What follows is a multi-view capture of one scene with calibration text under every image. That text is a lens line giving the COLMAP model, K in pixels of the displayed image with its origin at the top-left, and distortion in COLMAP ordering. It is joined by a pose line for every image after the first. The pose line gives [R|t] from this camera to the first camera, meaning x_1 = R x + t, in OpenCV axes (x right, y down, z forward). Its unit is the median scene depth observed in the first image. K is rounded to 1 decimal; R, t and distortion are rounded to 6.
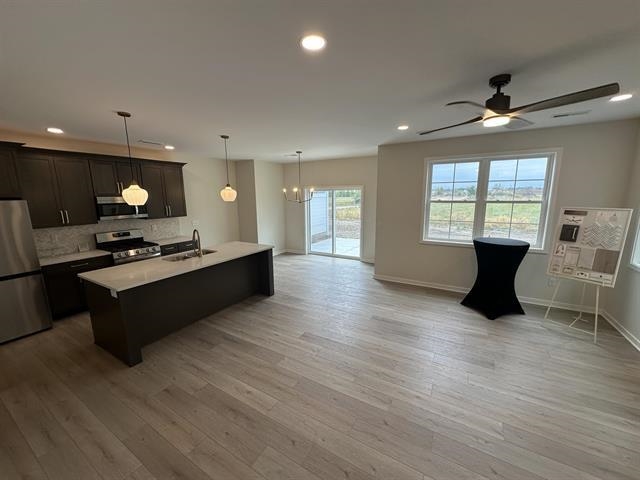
lens RADIAL K [[254.1, 0, 320.1], [0, 254.1, 239.7], [0, 0, 1]] dist [-0.004037, 0.001450]
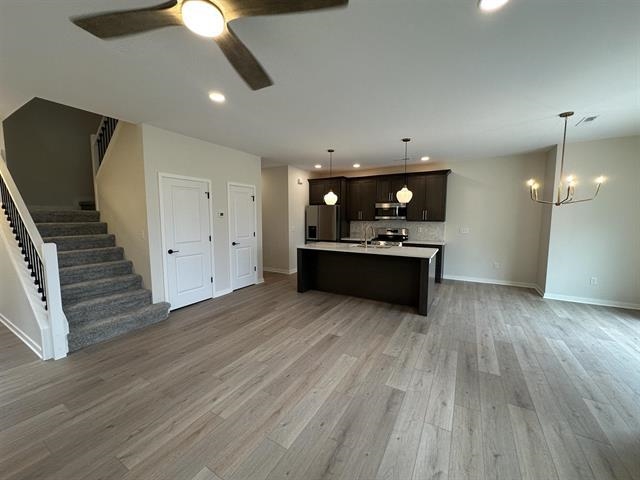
lens RADIAL K [[254.1, 0, 318.1], [0, 254.1, 240.9], [0, 0, 1]] dist [-0.004037, 0.001450]
pose [[0.000755, 0.105672, -0.994401, 0.697113], [-0.177239, 0.978672, 0.103866, -0.048425], [0.984168, 0.176168, 0.019468, 0.712598]]
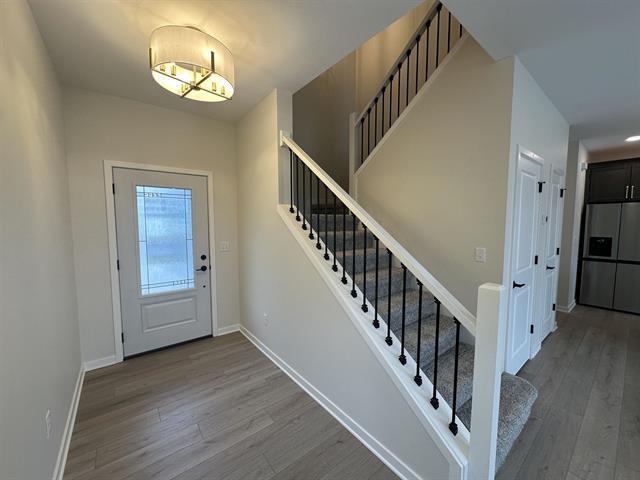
lens RADIAL K [[254.1, 0, 316.4], [0, 254.1, 236.4], [0, 0, 1]] dist [-0.004037, 0.001450]
pose [[-0.365778, 0.078315, -0.927401, 0.412856], [-0.160581, 0.976199, 0.145771, 0.073344], [0.916744, 0.202243, -0.344496, -0.050929]]
